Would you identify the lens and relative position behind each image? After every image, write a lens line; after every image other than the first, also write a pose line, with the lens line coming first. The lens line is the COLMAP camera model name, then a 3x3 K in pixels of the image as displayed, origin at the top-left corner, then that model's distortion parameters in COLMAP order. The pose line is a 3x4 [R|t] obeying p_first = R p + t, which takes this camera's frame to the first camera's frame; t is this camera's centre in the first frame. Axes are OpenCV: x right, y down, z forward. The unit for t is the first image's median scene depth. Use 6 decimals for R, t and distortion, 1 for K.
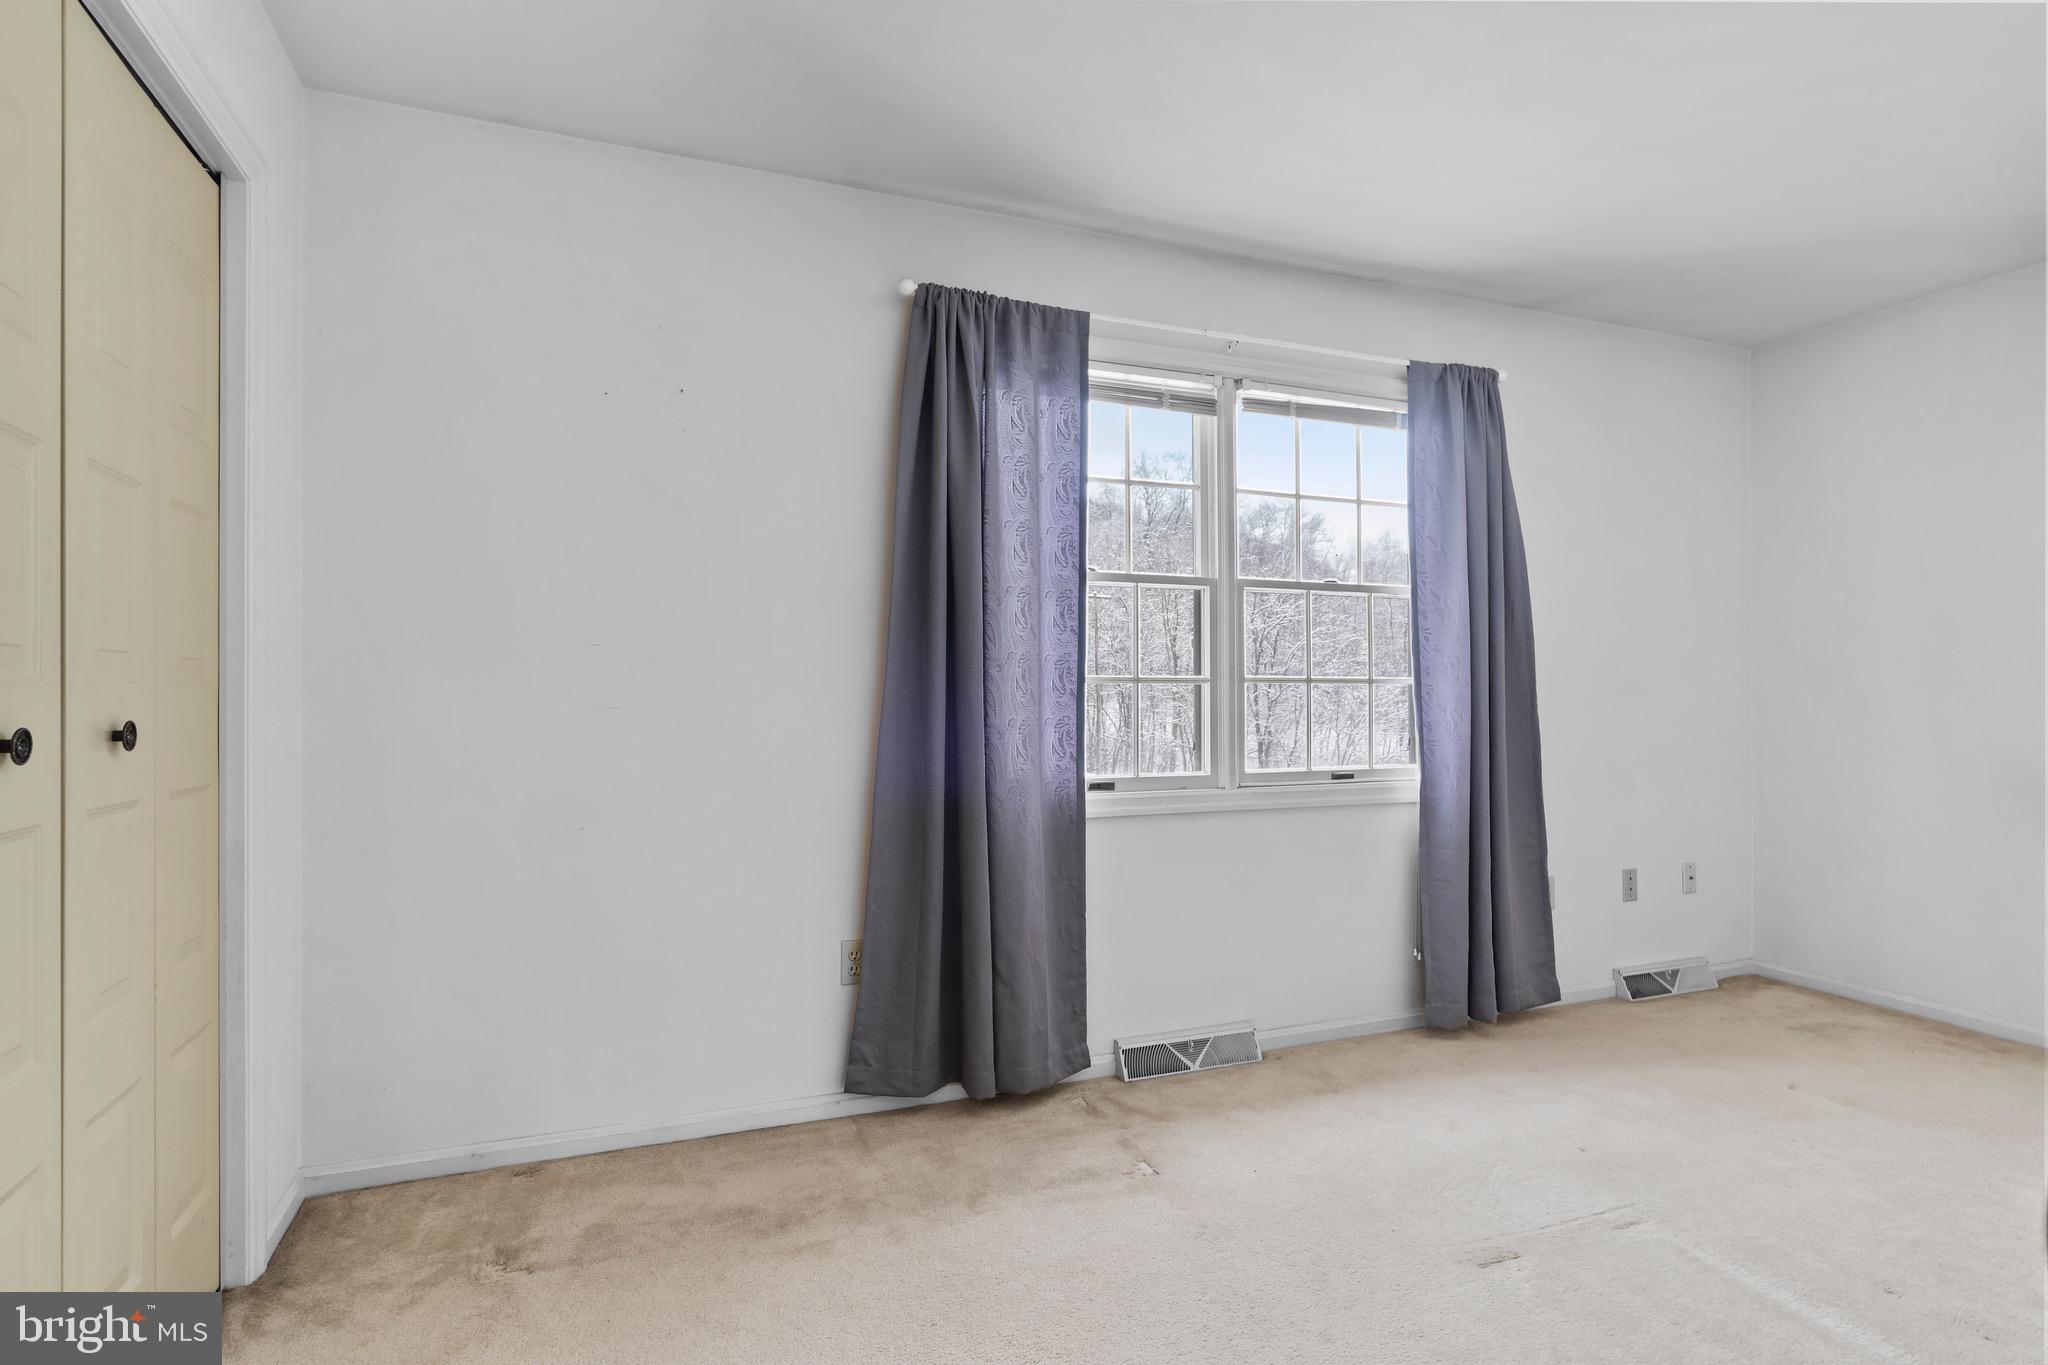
lens RADIAL K [[1047.3, 0, 1018.3], [0, 1047.3, 679.1], [0, 0, 1]] dist [-0.007313, 0.002237]
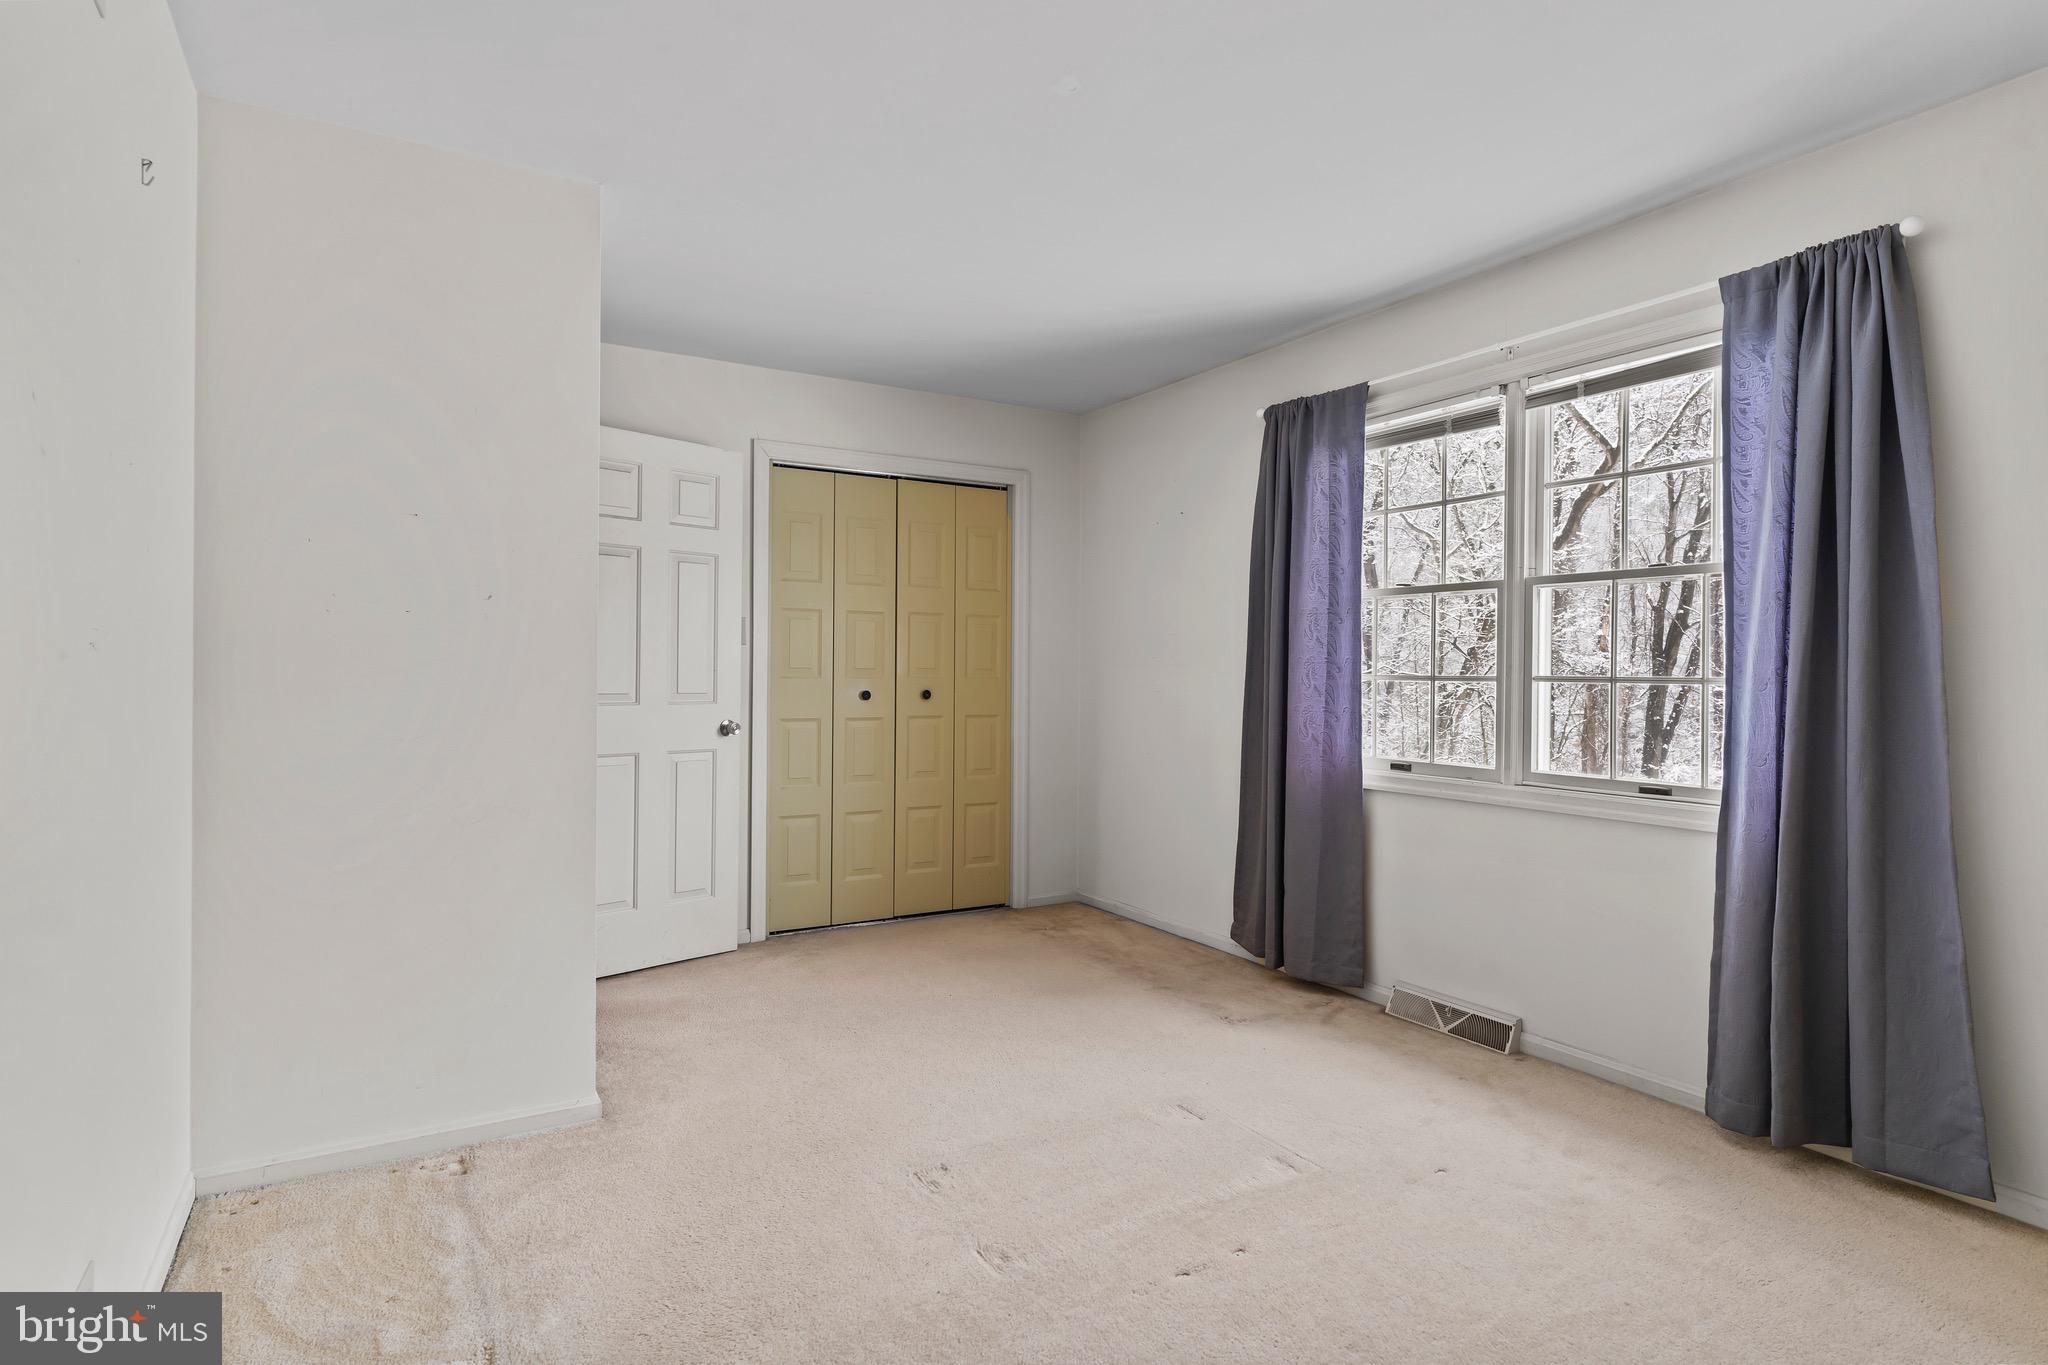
lens RADIAL K [[1047.3, 0, 1018.3], [0, 1047.3, 679.1], [0, 0, 1]] dist [-0.007313, 0.002237]
pose [[0.160461, 0.003912, -0.987034, 1.164668], [-0.004326, 0.999985, 0.003260, 0.000257], [0.987033, 0.003747, 0.160476, 0.373848]]
